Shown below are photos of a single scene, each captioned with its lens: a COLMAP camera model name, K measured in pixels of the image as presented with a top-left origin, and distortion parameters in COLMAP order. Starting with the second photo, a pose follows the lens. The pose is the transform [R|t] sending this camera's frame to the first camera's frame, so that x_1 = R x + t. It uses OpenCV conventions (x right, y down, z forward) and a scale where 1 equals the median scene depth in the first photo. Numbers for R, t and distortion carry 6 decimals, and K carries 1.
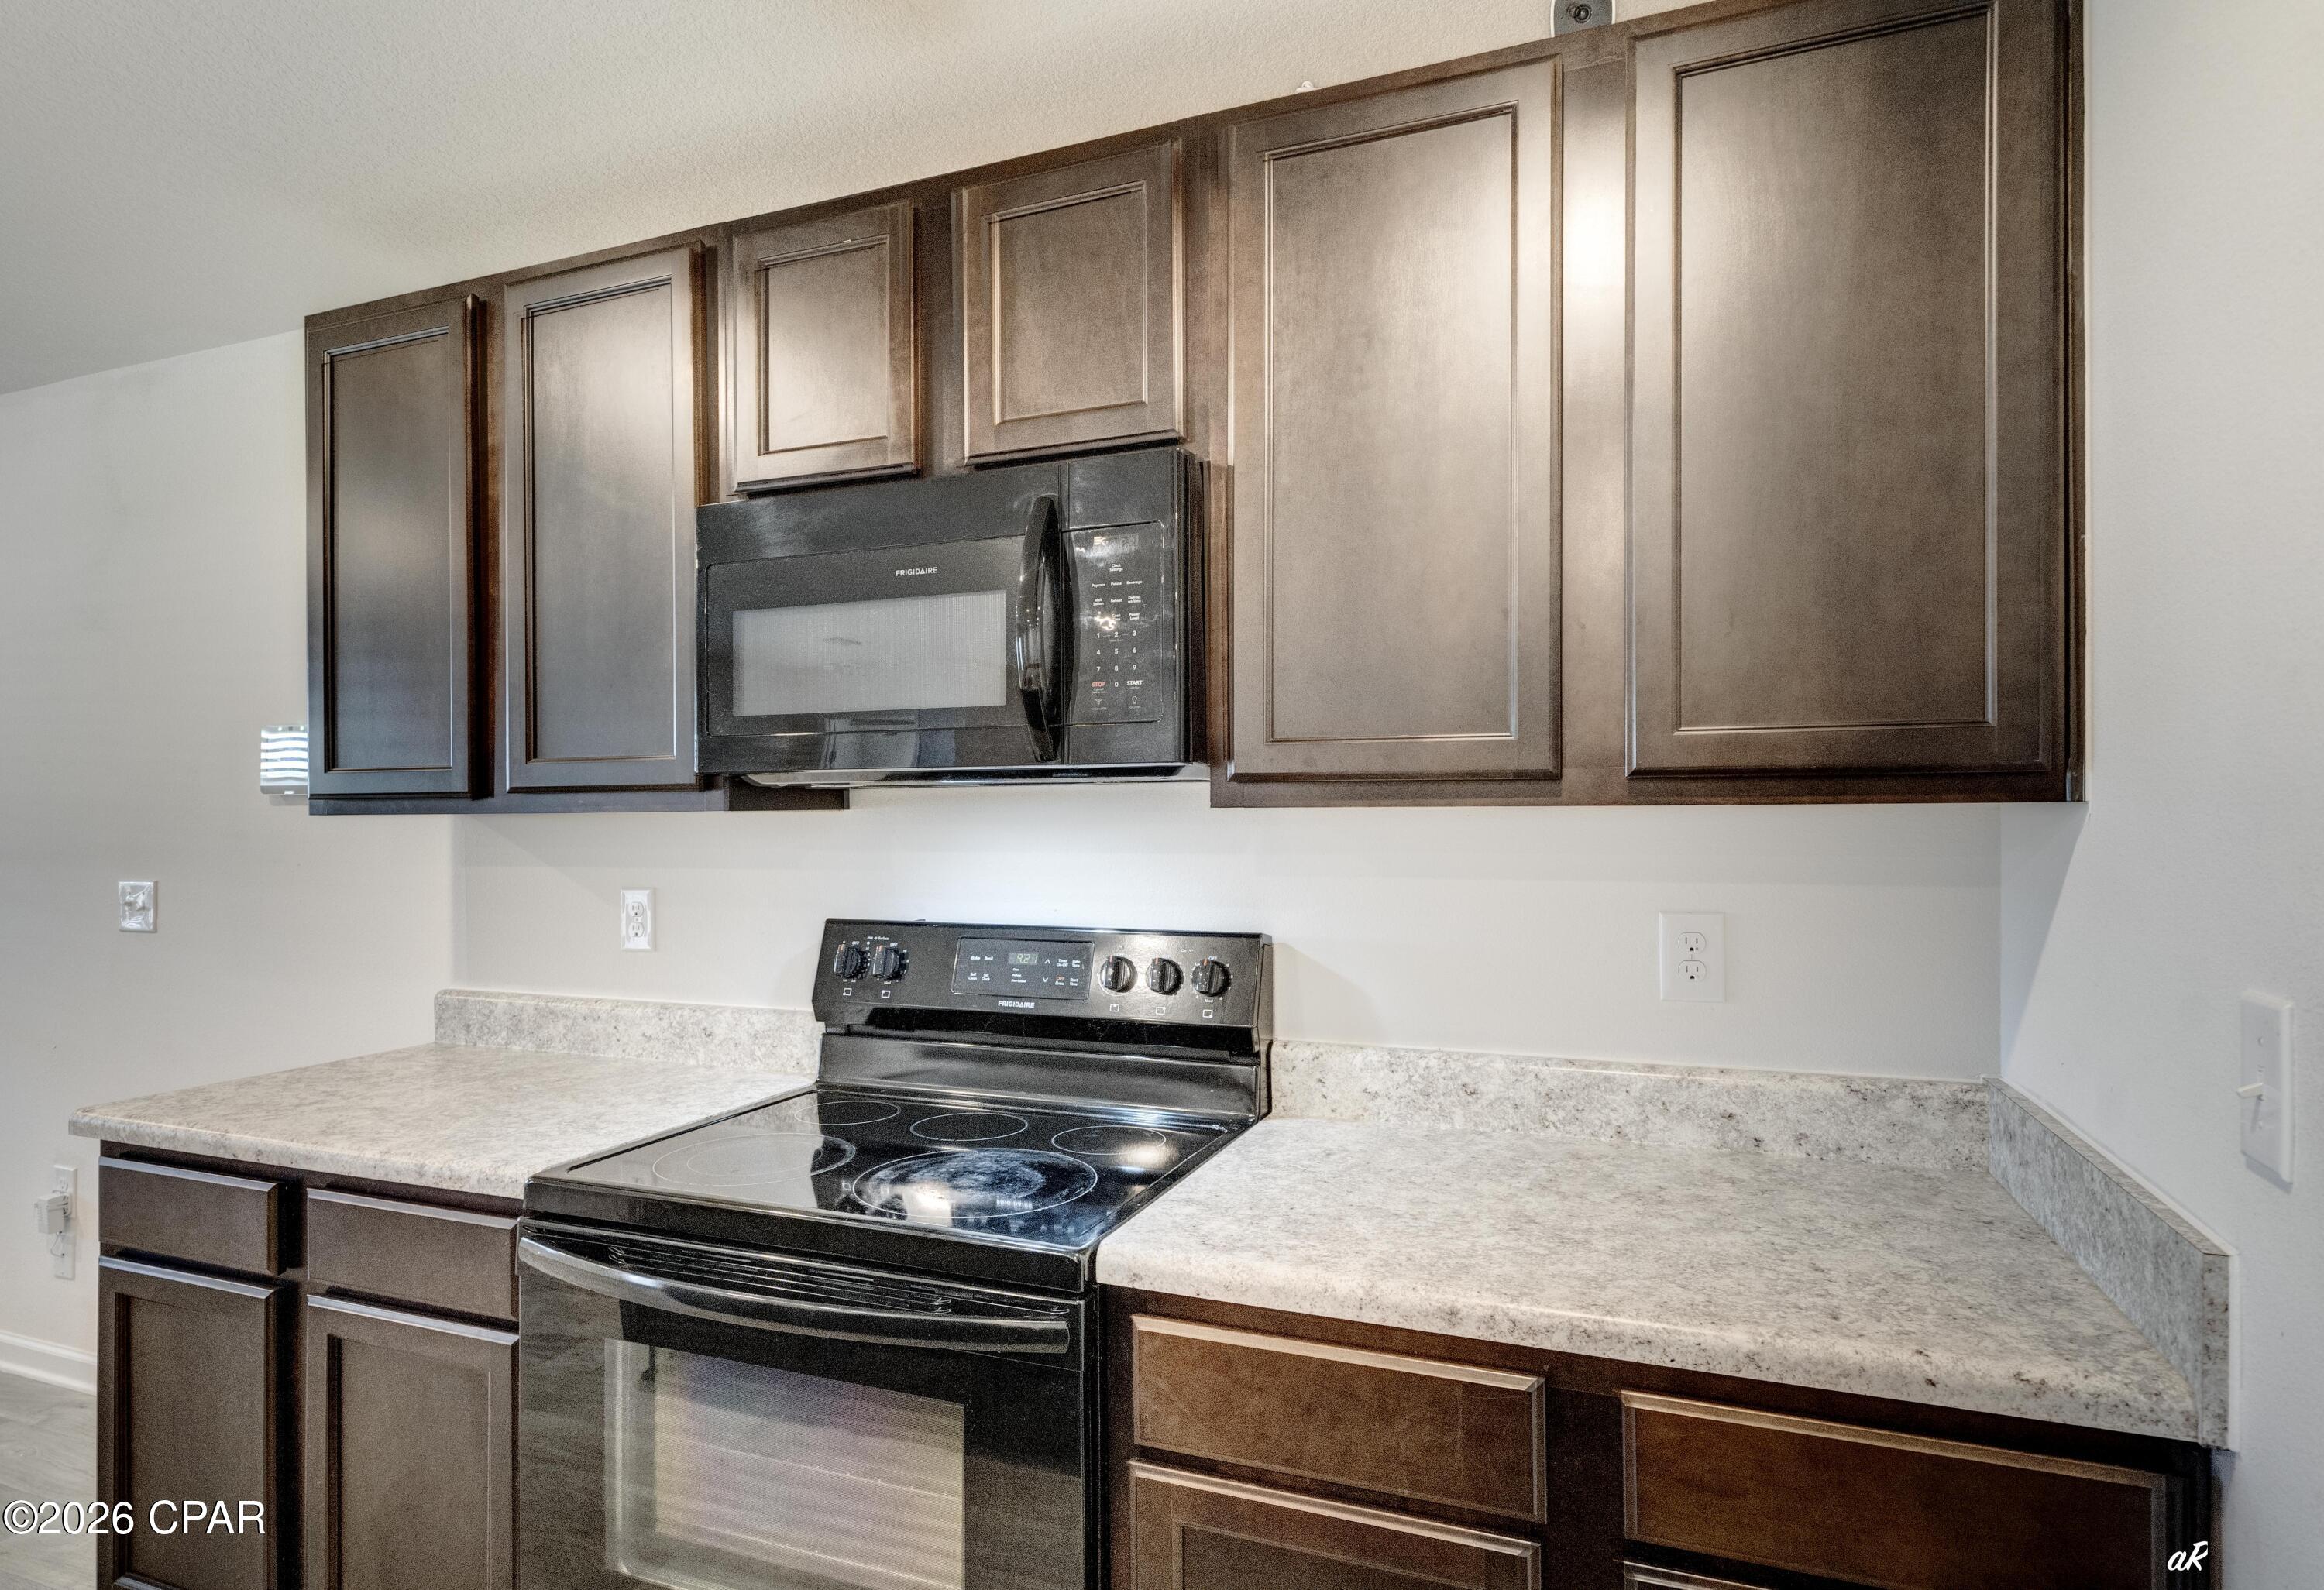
lens RADIAL K [[1088.7, 0, 1265.6], [0, 1088.7, 848.0], [0, 0, 1]] dist [0.011970, -0.001395]
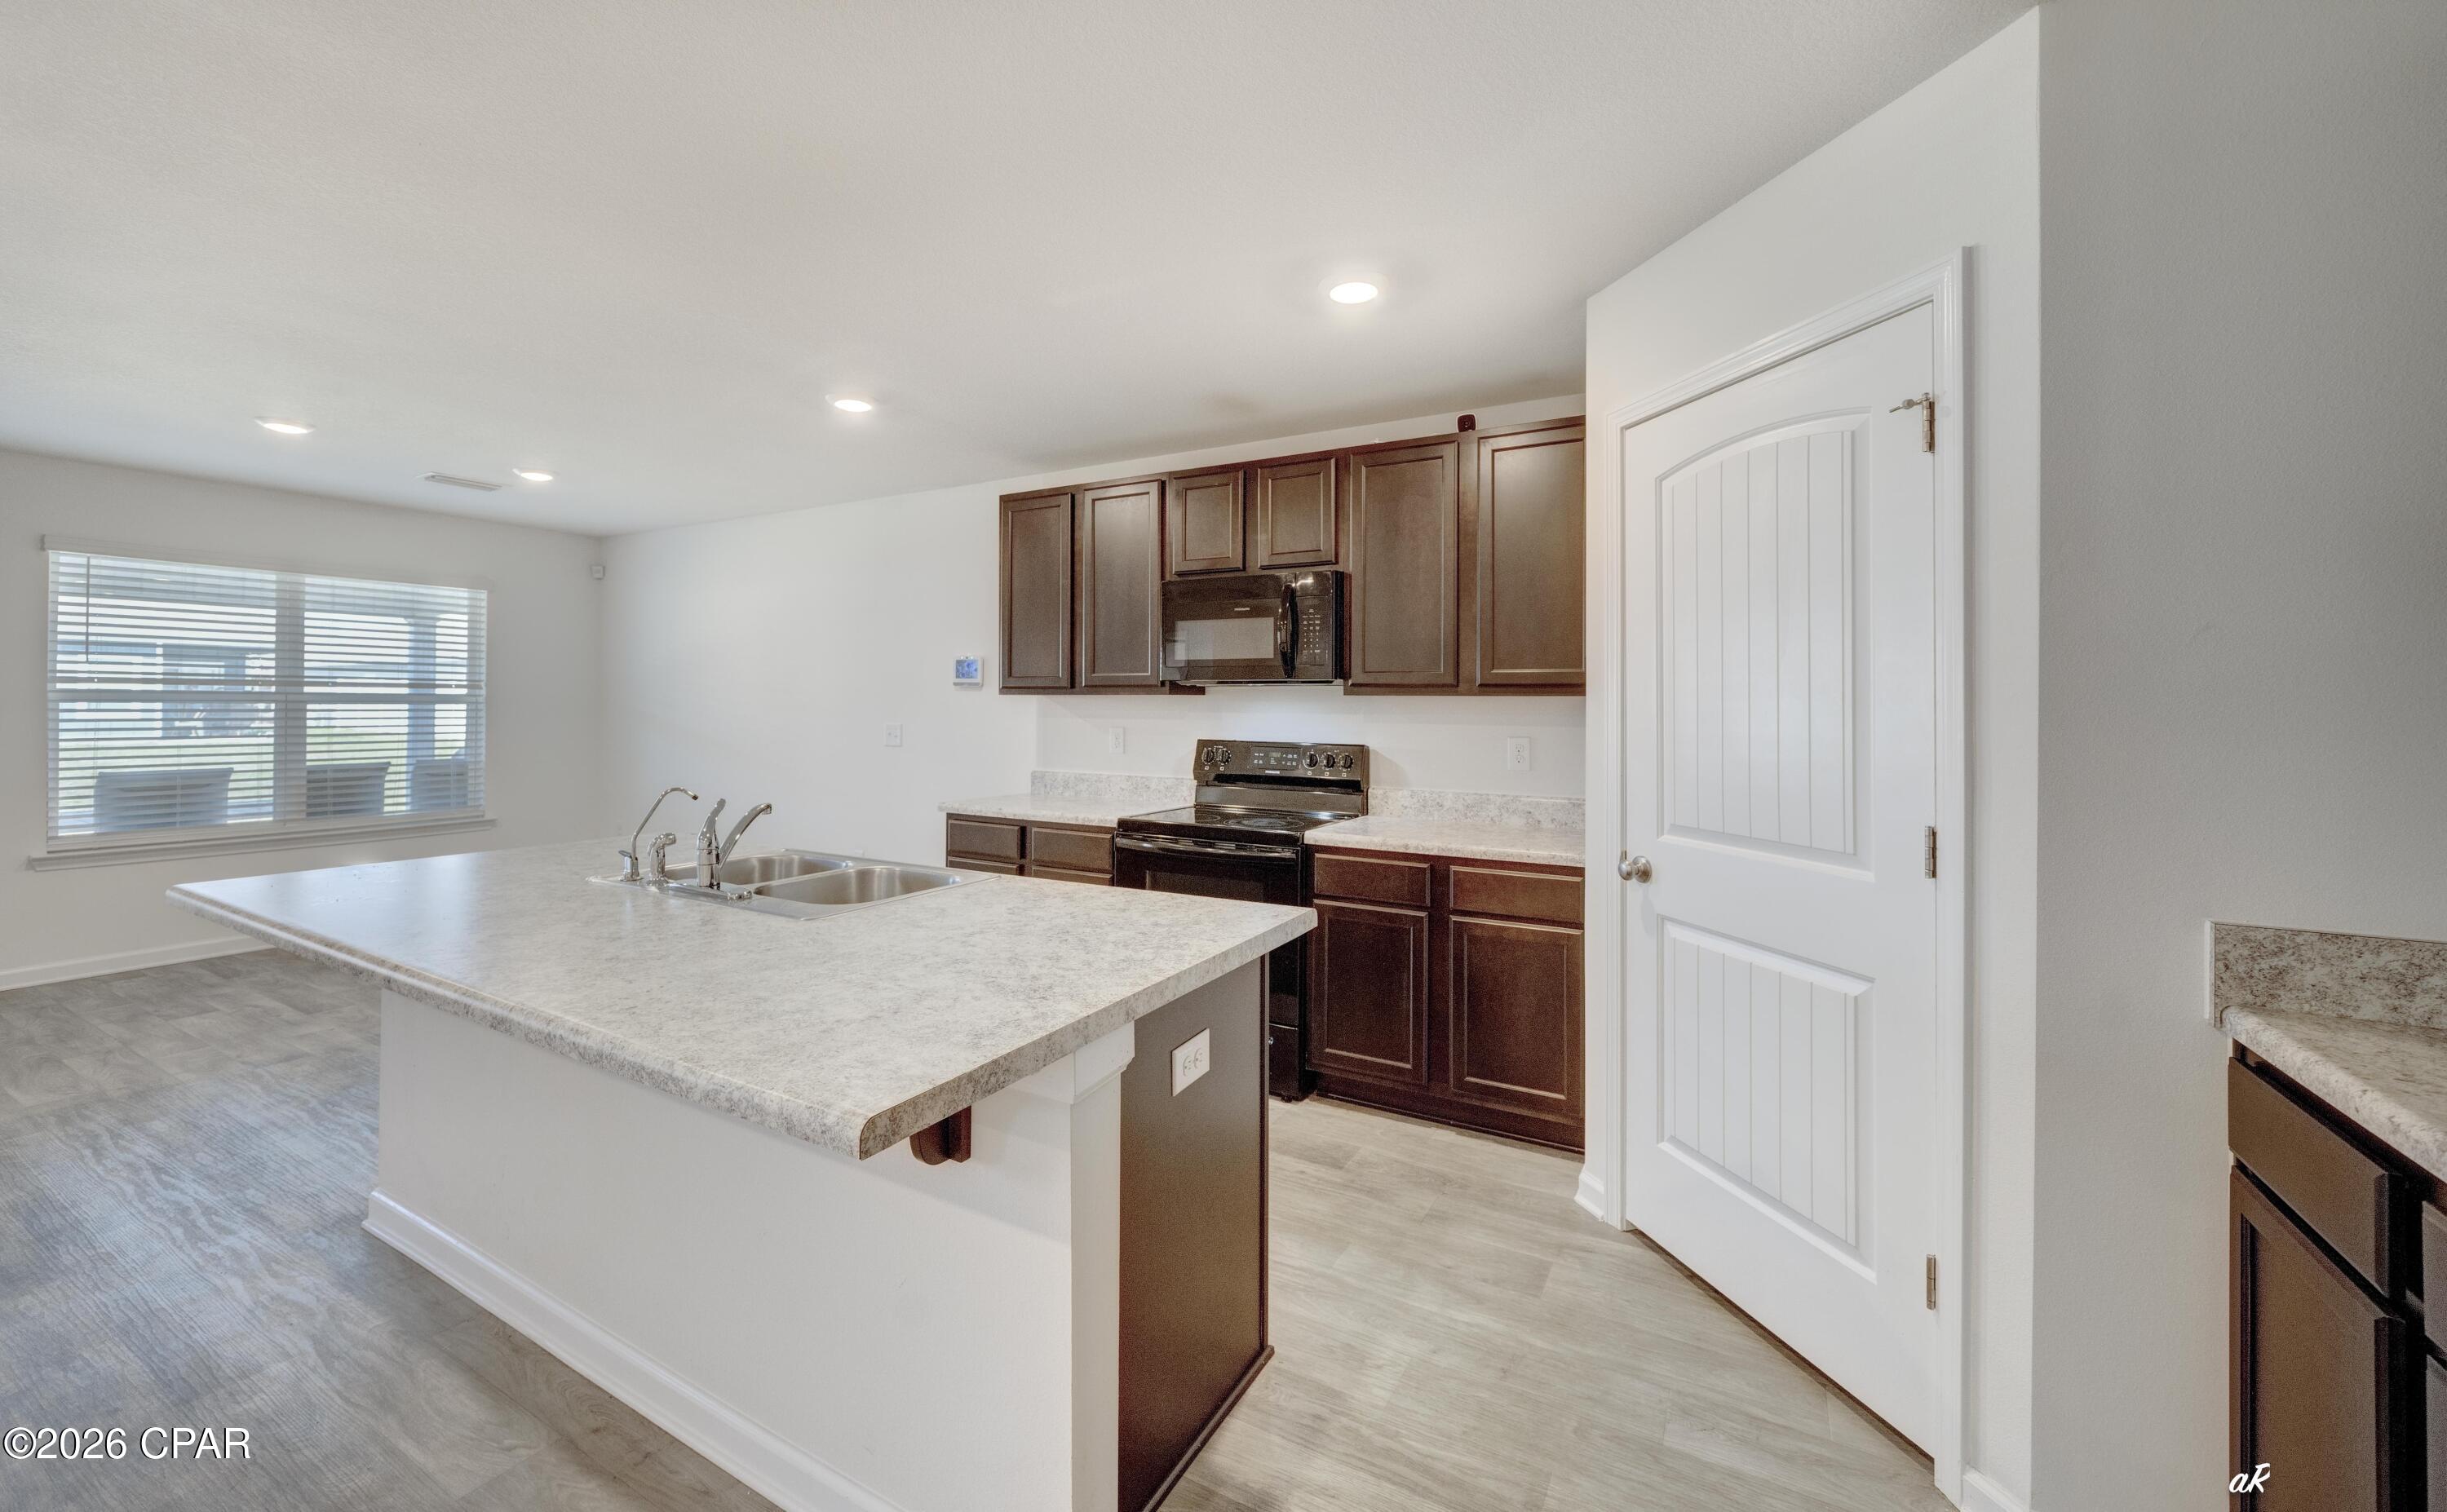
lens RADIAL K [[950.3, 0, 1273.1], [0, 950.3, 686.5], [0, 0, 1]] dist [0.001008, -0.000207]
pose [[0.979200, 0.006043, -0.202809, 0.212027], [-0.016108, 0.998717, -0.048012, 0.049633], [0.202259, 0.050280, 0.978041, -1.145219]]
